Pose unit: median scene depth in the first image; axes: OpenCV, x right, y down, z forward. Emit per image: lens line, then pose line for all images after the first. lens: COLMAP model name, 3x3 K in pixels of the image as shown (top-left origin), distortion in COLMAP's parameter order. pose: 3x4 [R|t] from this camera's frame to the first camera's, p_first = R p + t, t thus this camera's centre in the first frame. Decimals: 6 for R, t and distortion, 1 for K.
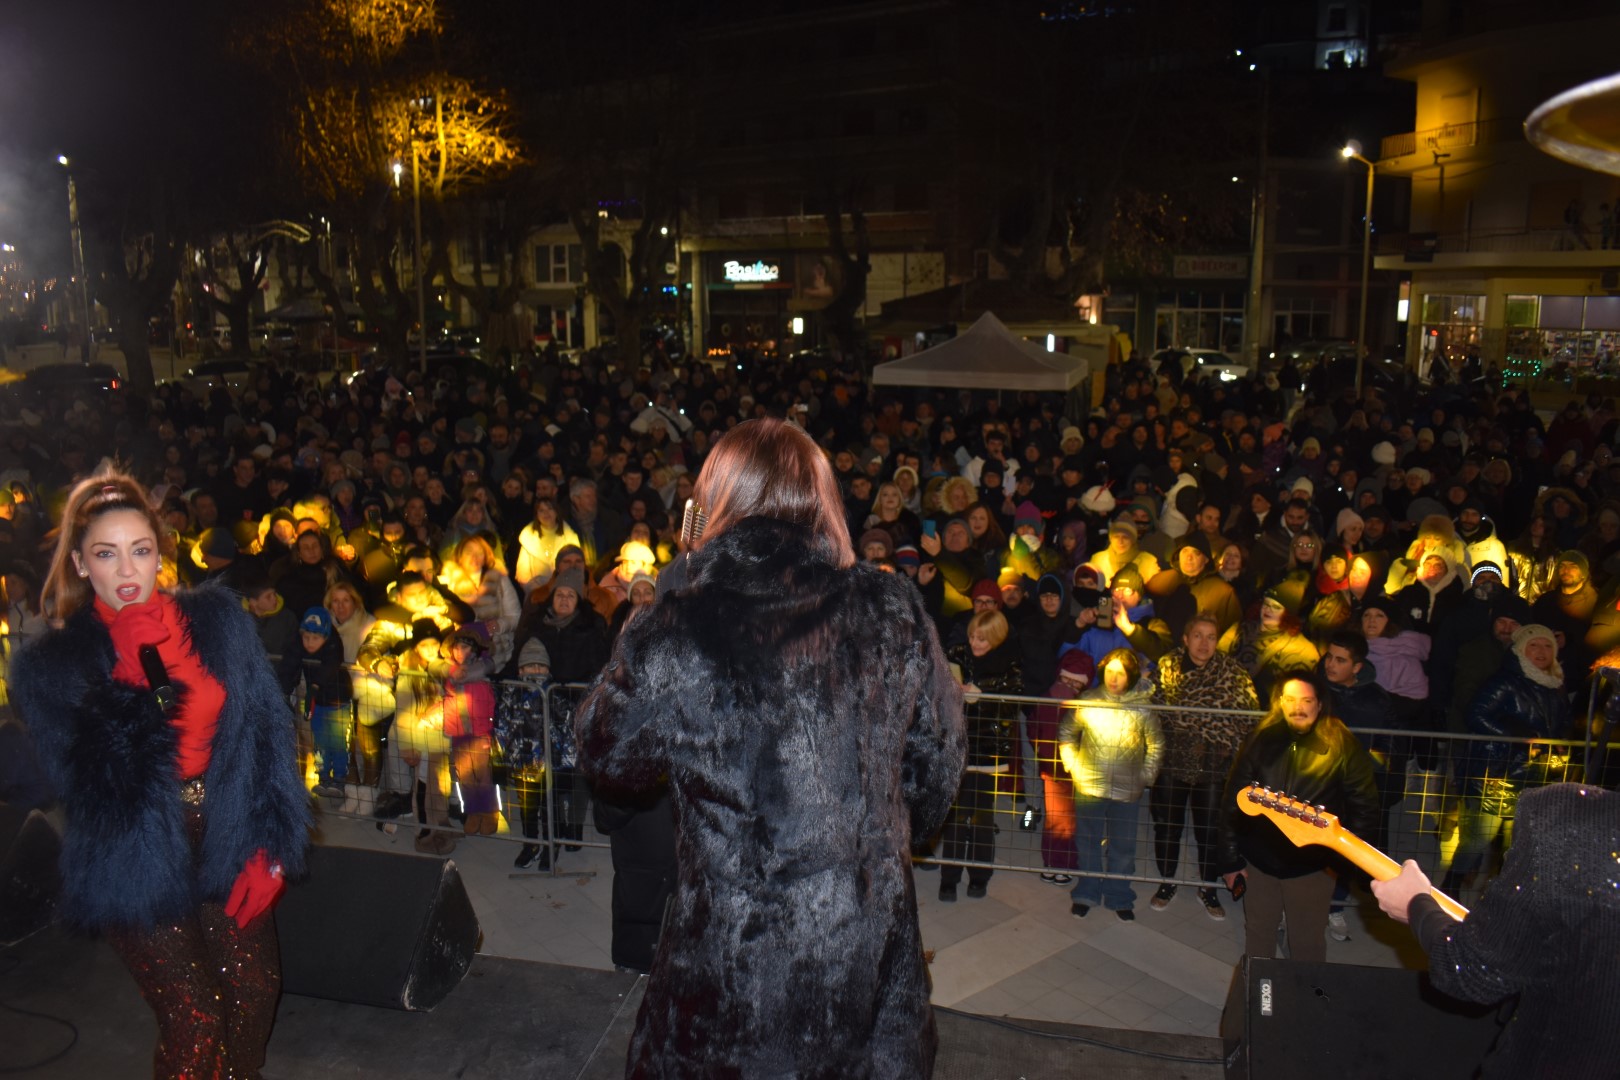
lens RADIAL K [[1265.2, 0, 808.0], [0, 1265.2, 506.1], [0, 0, 1]] dist [-0.090520, 0.013455]
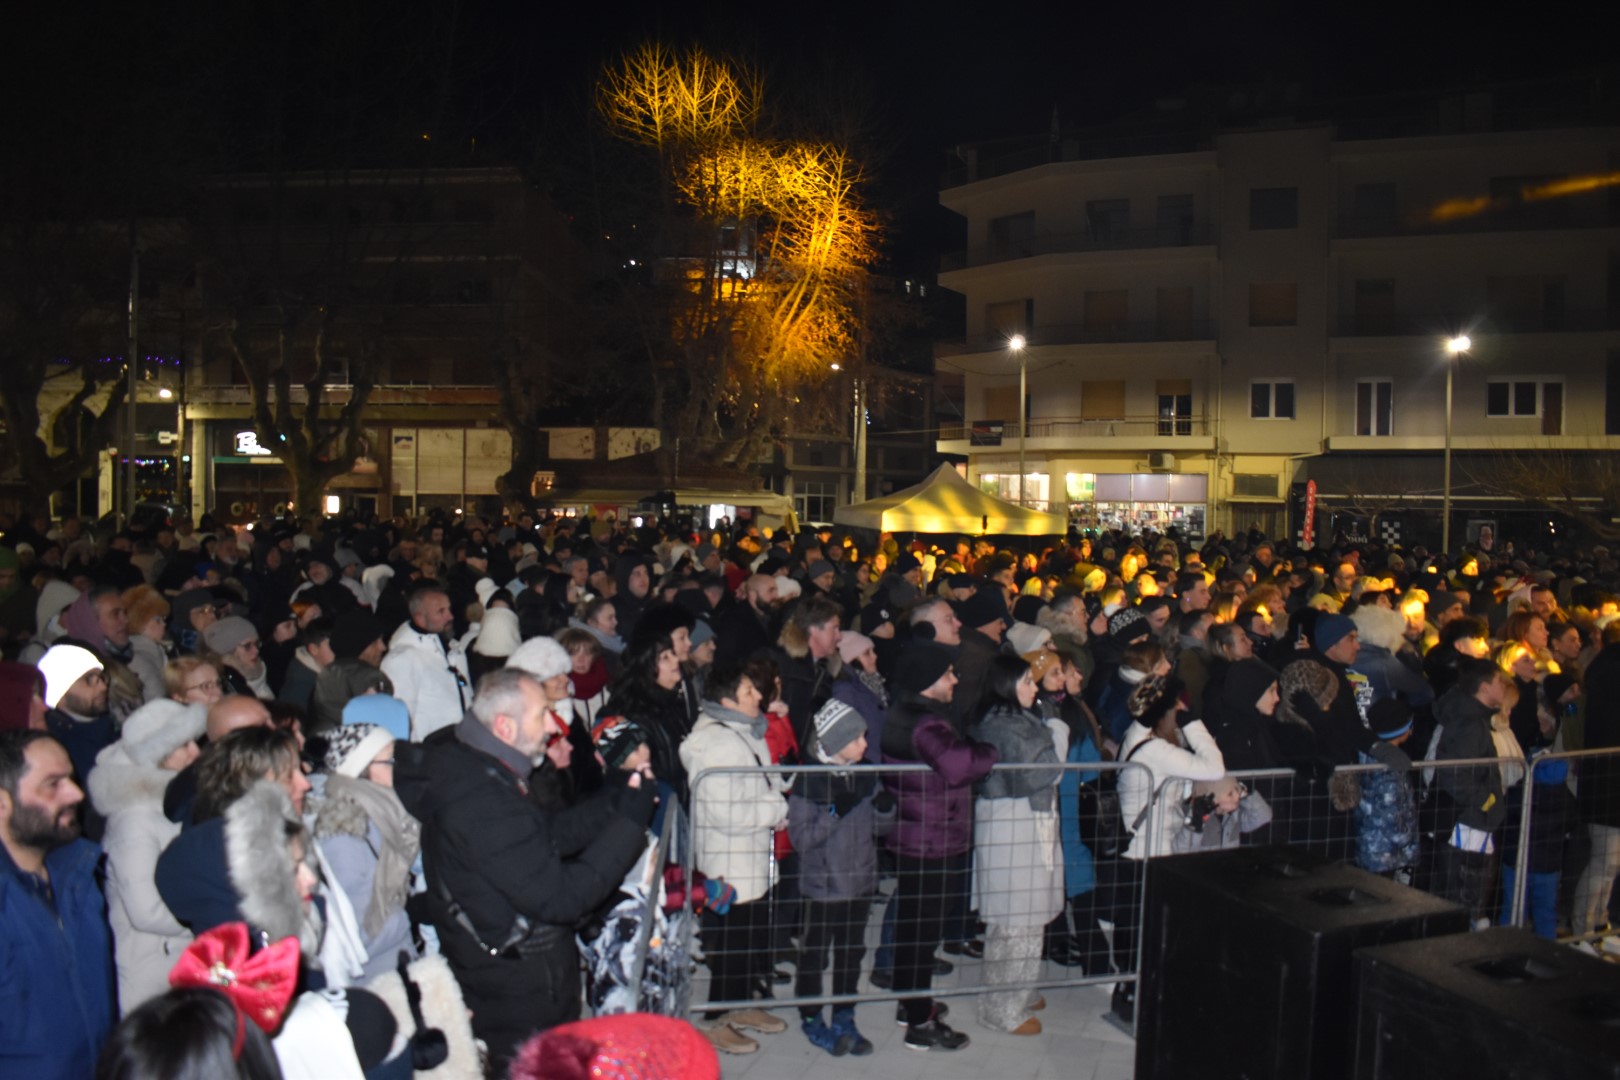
lens RADIAL K [[1265.2, 0, 808.0], [0, 1265.2, 506.1], [0, 0, 1]] dist [-0.090520, 0.013455]
pose [[0.857916, 0.011169, 0.513668, -0.184394], [0.069942, 0.987918, -0.138296, 0.005745], [-0.509007, 0.154574, 0.846770, 0.075940]]
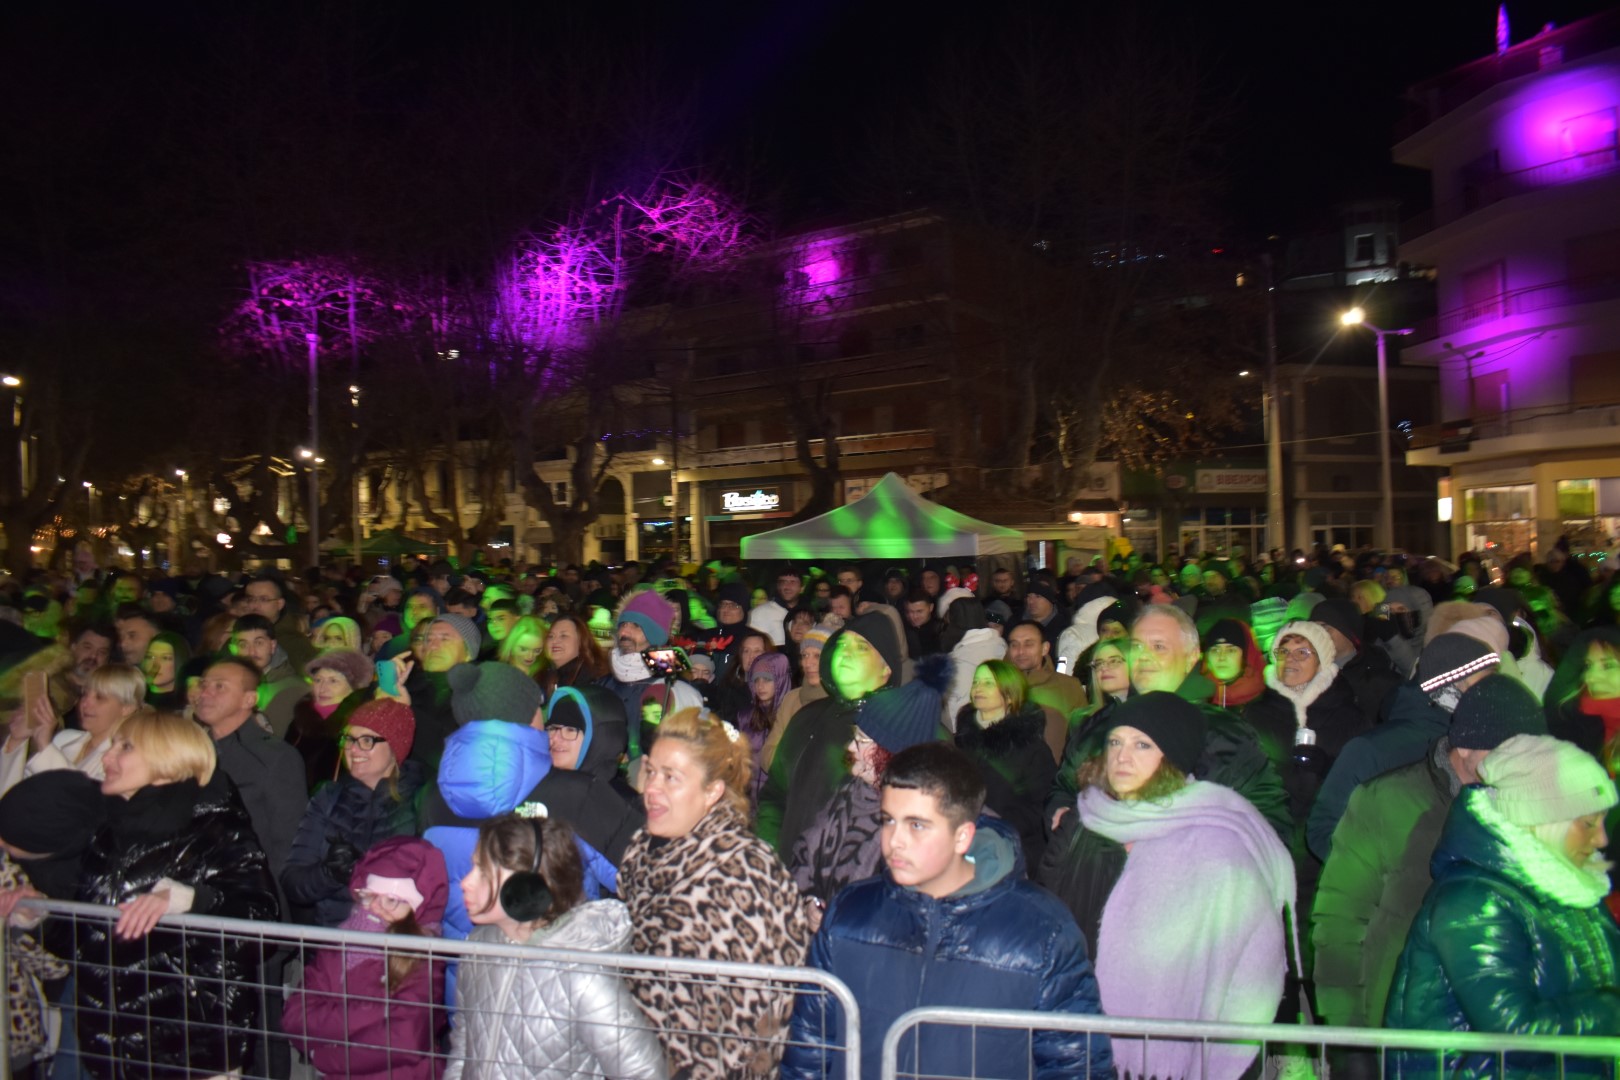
lens RADIAL K [[1265.2, 0, 808.0], [0, 1265.2, 506.1], [0, 0, 1]] dist [-0.090520, 0.013455]
pose [[0.998447, -0.024183, -0.050191, 0.049659], [0.013513, 0.979099, -0.202936, 0.012978], [0.054050, 0.201943, 0.977905, 0.073992]]
